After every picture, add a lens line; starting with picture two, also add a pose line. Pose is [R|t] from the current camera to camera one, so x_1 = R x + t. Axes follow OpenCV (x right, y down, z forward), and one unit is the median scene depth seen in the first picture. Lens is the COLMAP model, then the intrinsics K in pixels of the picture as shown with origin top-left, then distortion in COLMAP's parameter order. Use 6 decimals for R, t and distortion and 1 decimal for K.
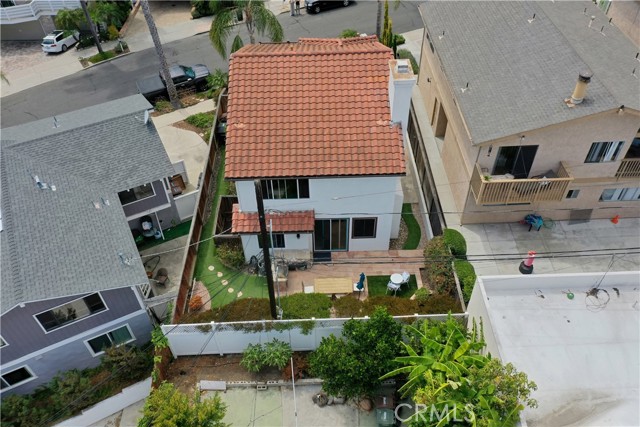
lens RADIAL K [[506.1, 0, 315.6], [0, 506.1, 210.8], [0, 0, 1]] dist [0.031412, -0.003439]
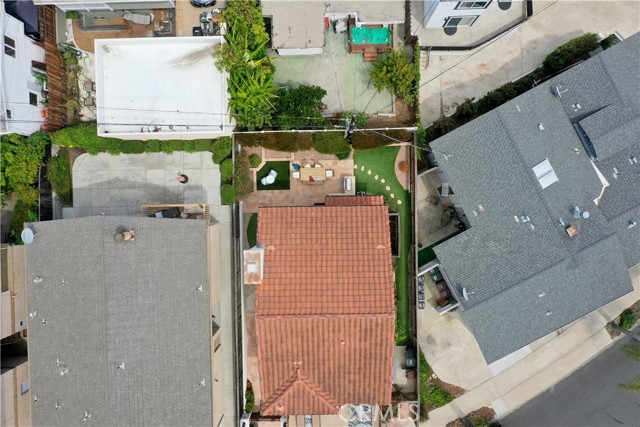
lens RADIAL K [[506.1, 0, 324.5], [0, 506.1, 226.8], [0, 0, 1]] dist [0.031412, -0.003439]
pose [[-0.999578, 0.001657, 0.028987, -0.038185], [0.018678, -0.727647, 0.685697, -0.912735], [0.022228, 0.685950, 0.727309, 0.017522]]
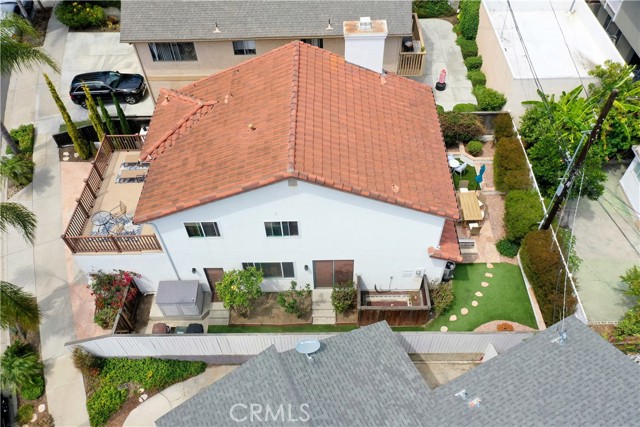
lens RADIAL K [[506.1, 0, 321.9], [0, 506.1, 216.6], [0, 0, 1]] dist [0.031412, -0.003439]
pose [[0.014527, -0.762470, 0.646860, -0.627669], [0.708918, 0.464078, 0.531100, -0.588101], [-0.705142, 0.450855, 0.547270, 0.590124]]
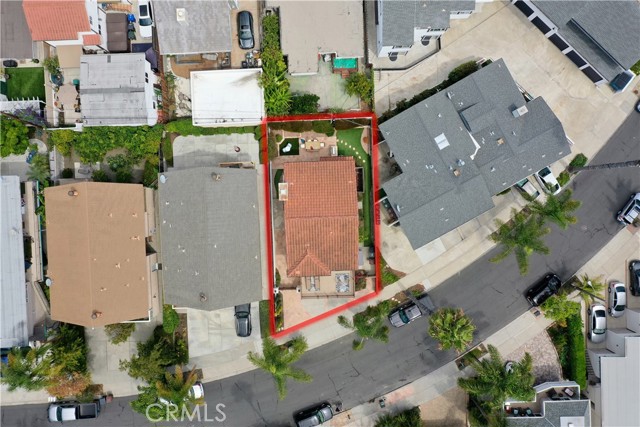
lens RADIAL K [[506.1, 0, 314.8], [0, 506.1, 214.3], [0, 0, 1]] dist [0.031412, -0.003439]
pose [[-0.999194, 0.020063, 0.034765, -0.052506], [0.009293, -0.726949, 0.686629, -1.717591], [0.039048, 0.686398, 0.726177, -0.571182]]
